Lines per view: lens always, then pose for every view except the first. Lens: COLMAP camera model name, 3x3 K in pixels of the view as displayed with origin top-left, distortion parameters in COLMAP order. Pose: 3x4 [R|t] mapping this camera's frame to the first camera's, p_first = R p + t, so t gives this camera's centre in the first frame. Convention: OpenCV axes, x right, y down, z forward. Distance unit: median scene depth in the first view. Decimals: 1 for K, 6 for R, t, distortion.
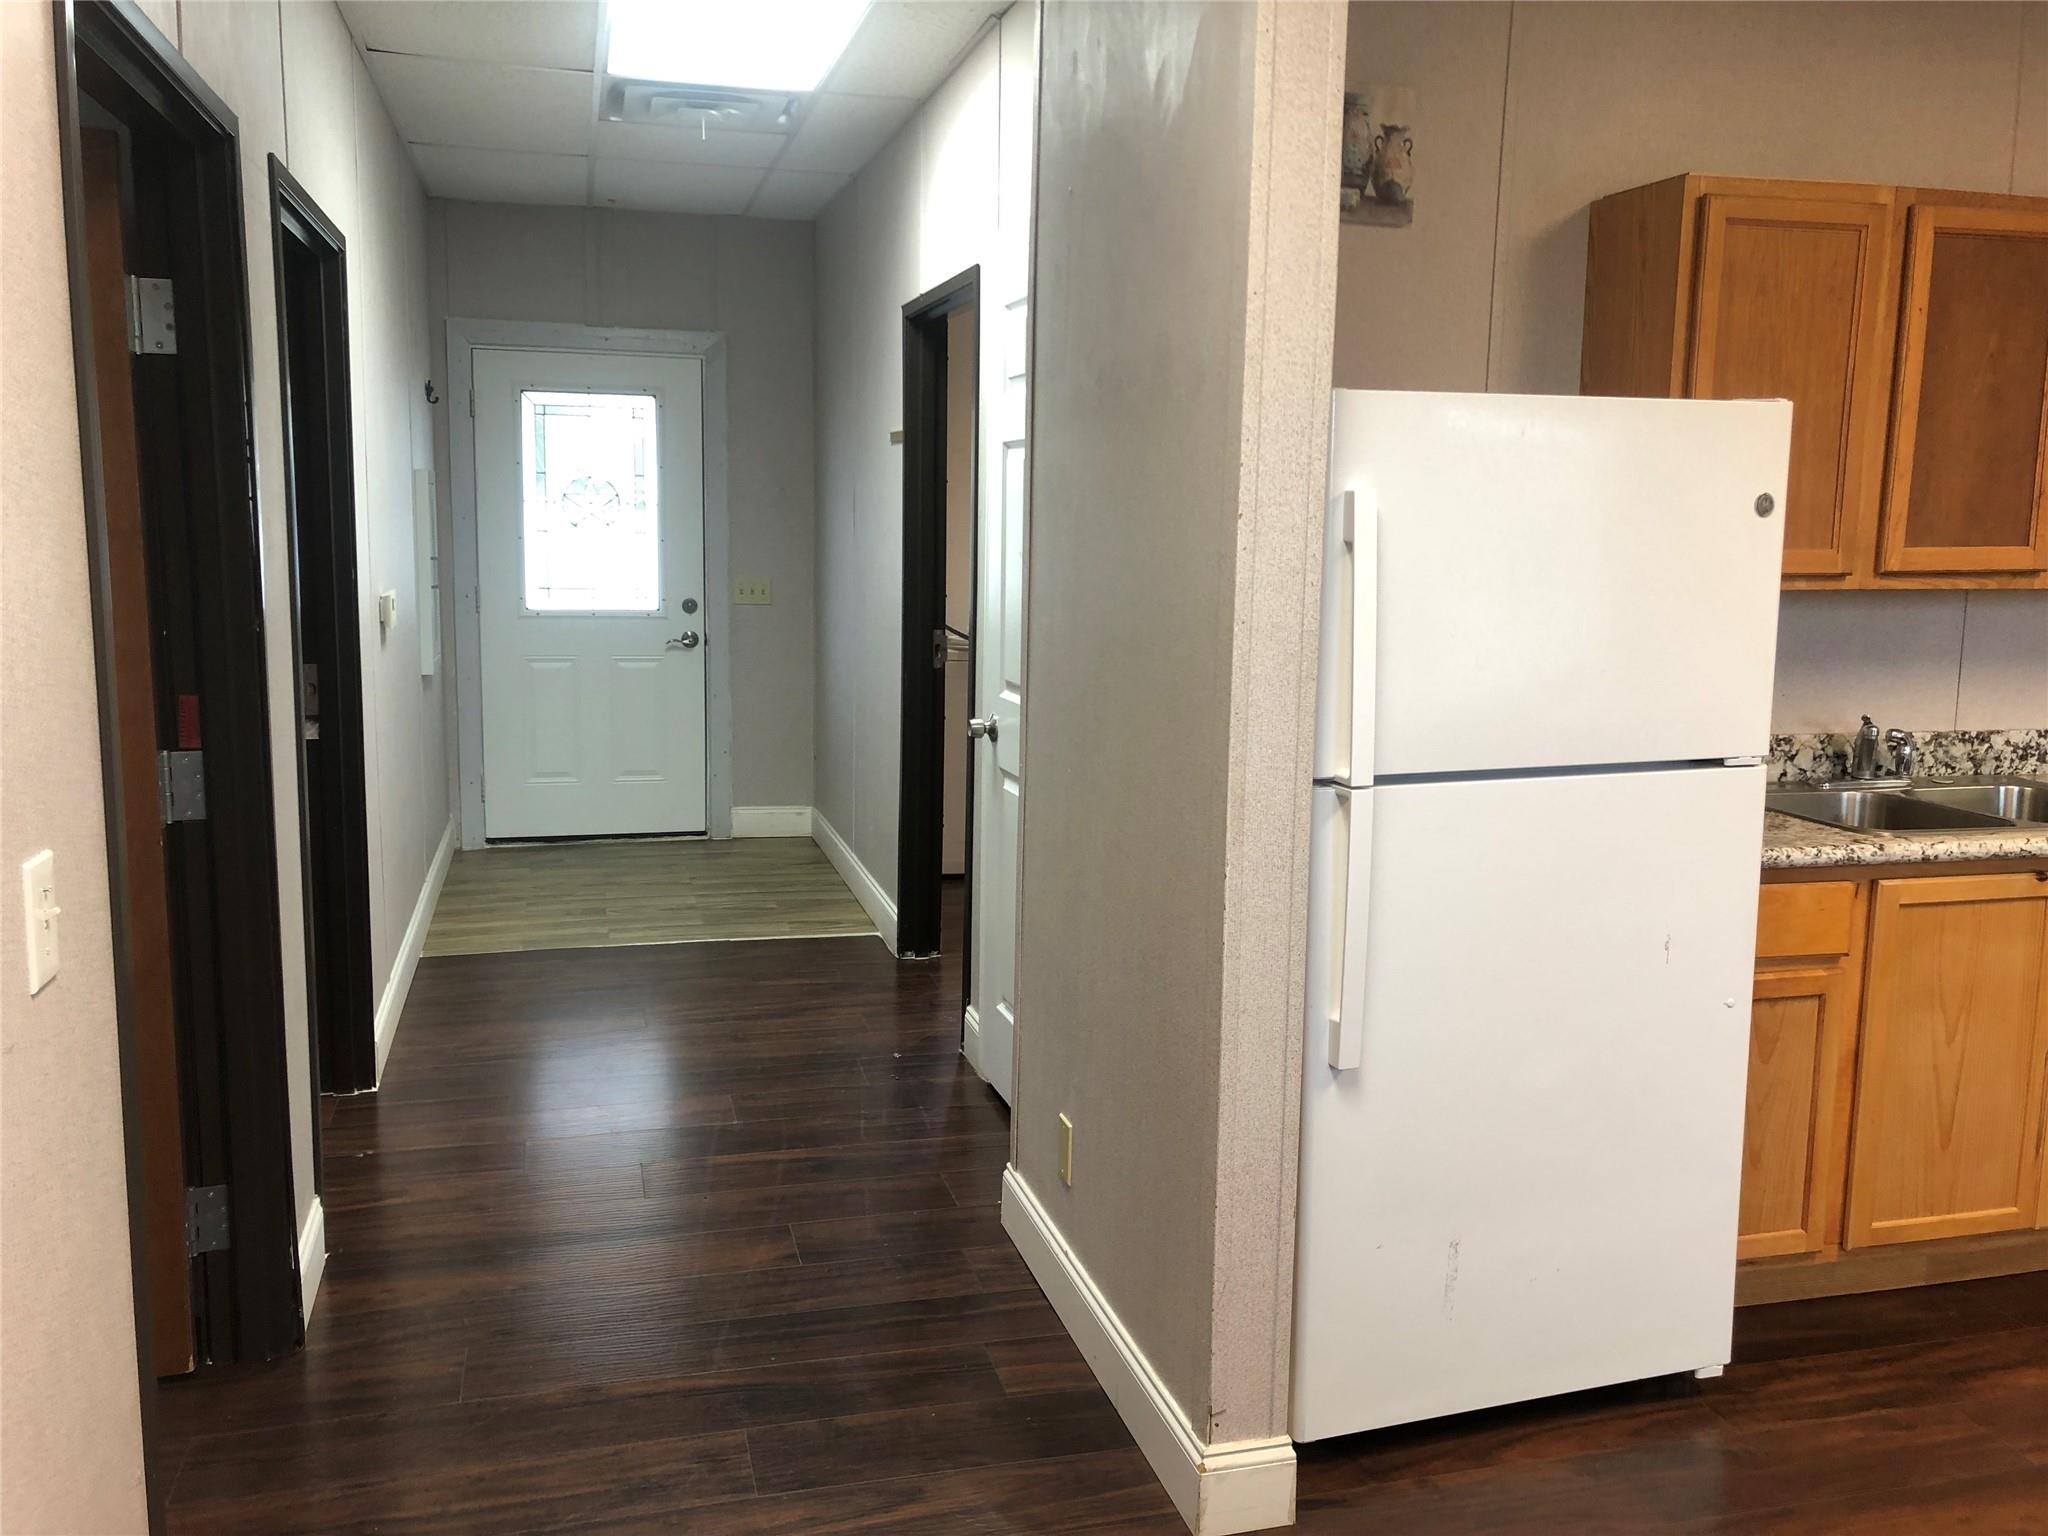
lens RADIAL K [[1690.2, 0, 1024.0], [0, 1690.2, 768.0], [0, 0, 1]] dist [0.063765, 0.000528]
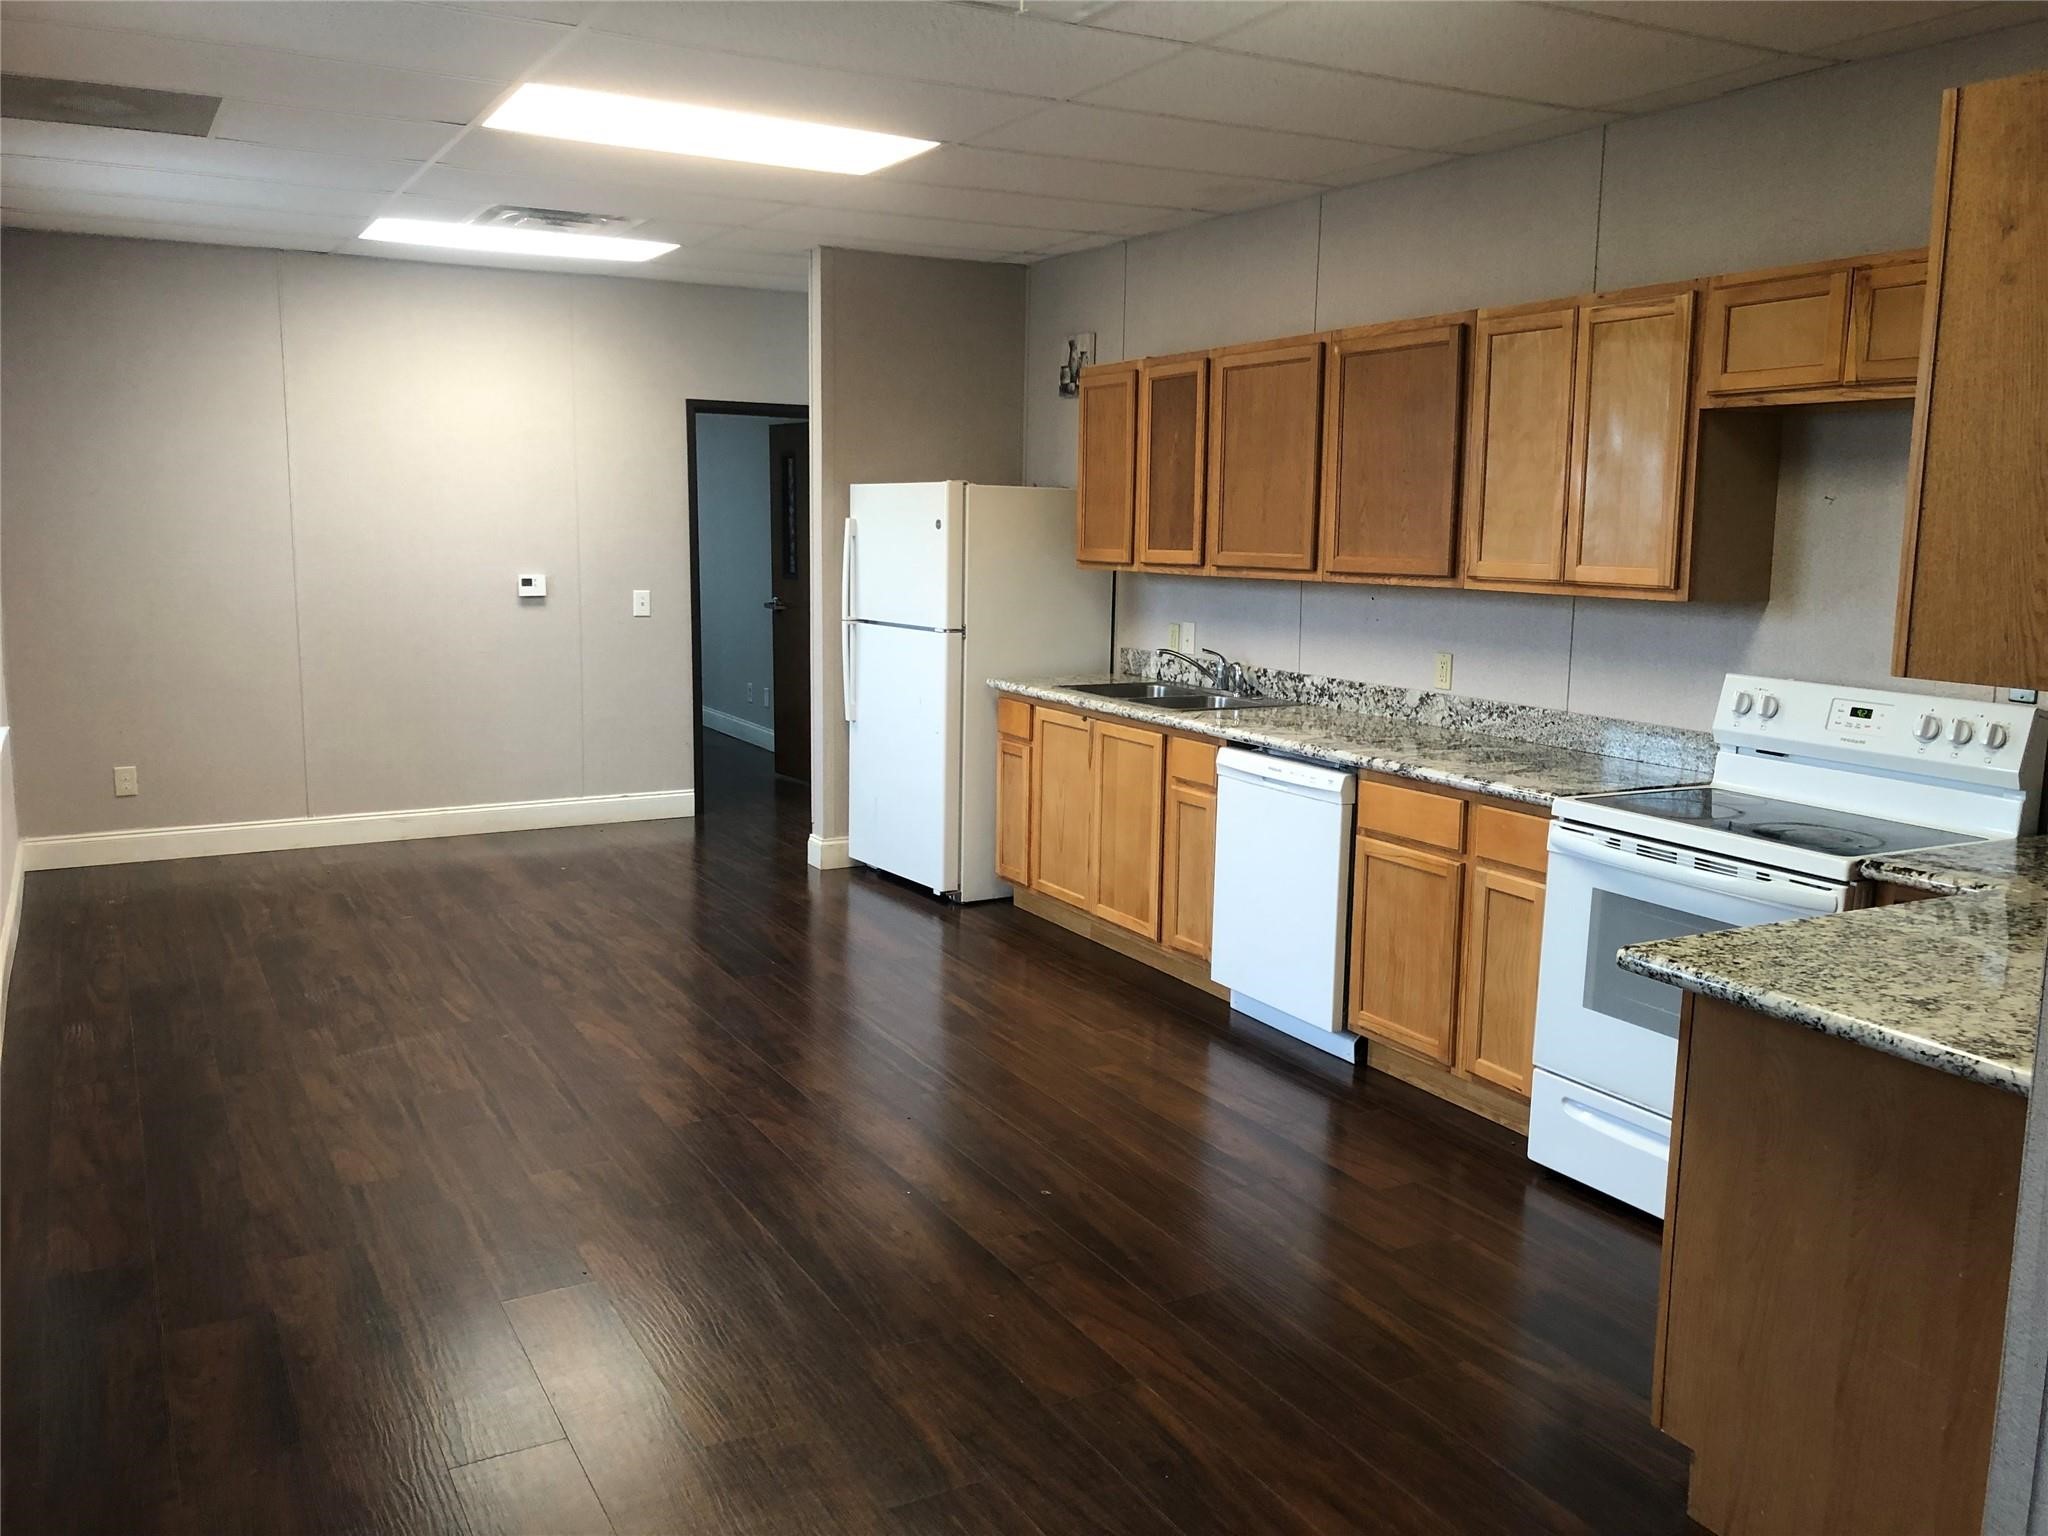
lens RADIAL K [[1690.2, 0, 1024.0], [0, 1690.2, 768.0], [0, 0, 1]] dist [0.063765, 0.000528]
pose [[0.238461, 0.135805, -0.961610, 2.006567], [-0.161562, 0.981923, 0.098610, -0.049113], [0.957619, 0.131845, 0.256091, 0.382704]]
